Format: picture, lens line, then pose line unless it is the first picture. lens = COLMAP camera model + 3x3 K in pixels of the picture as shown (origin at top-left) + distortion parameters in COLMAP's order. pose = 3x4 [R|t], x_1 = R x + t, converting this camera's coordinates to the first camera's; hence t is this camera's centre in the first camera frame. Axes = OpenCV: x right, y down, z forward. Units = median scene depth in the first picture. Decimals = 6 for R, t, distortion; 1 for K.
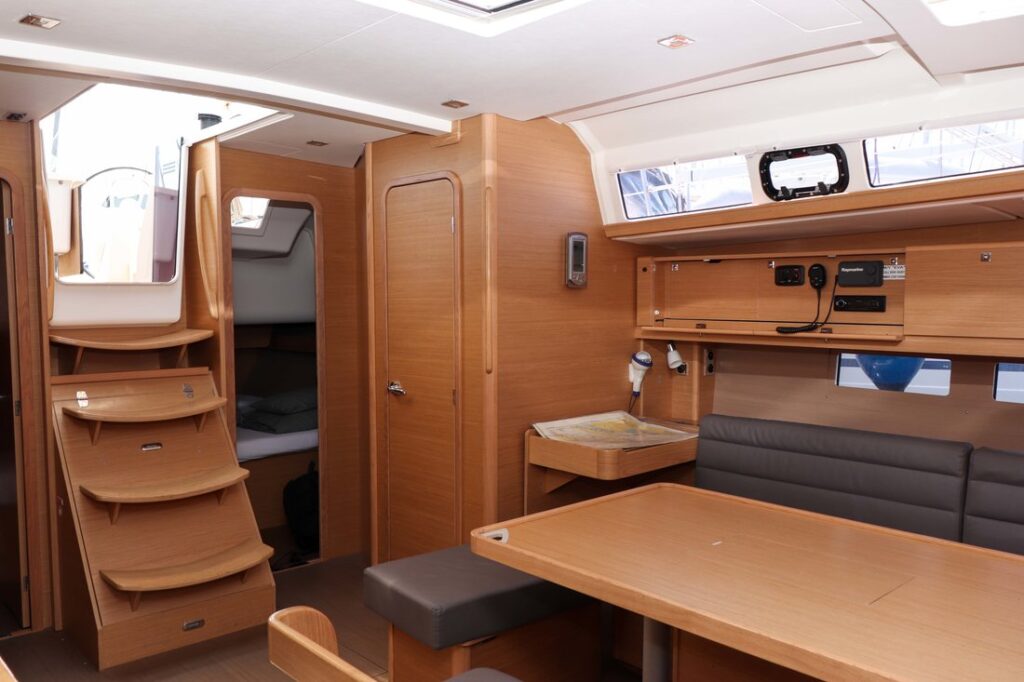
lens RADIAL K [[840.0, 0, 517.0], [0, 840.0, 343.1], [0, 0, 1]] dist [-0.004771, -0.000336]
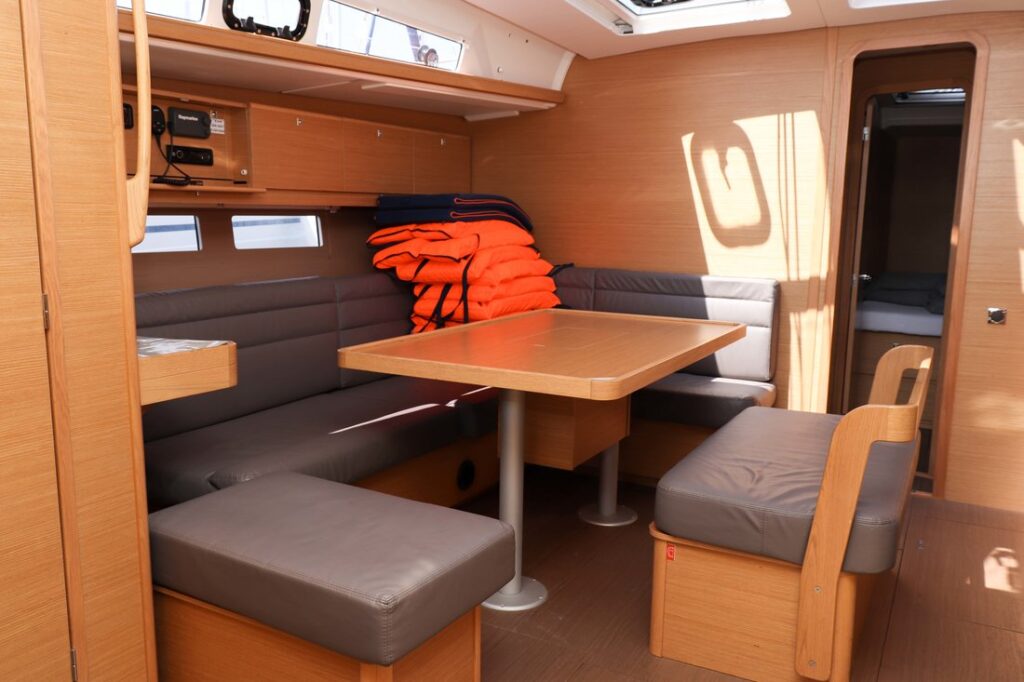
lens RADIAL K [[840.0, 0, 513.8], [0, 840.0, 343.5], [0, 0, 1]] dist [-0.004771, -0.000336]
pose [[-0.286410, -0.143789, 0.947256, -0.610367], [0.048986, 0.985184, 0.164358, 0.023025], [-0.956854, 0.093476, -0.275123, 0.917571]]
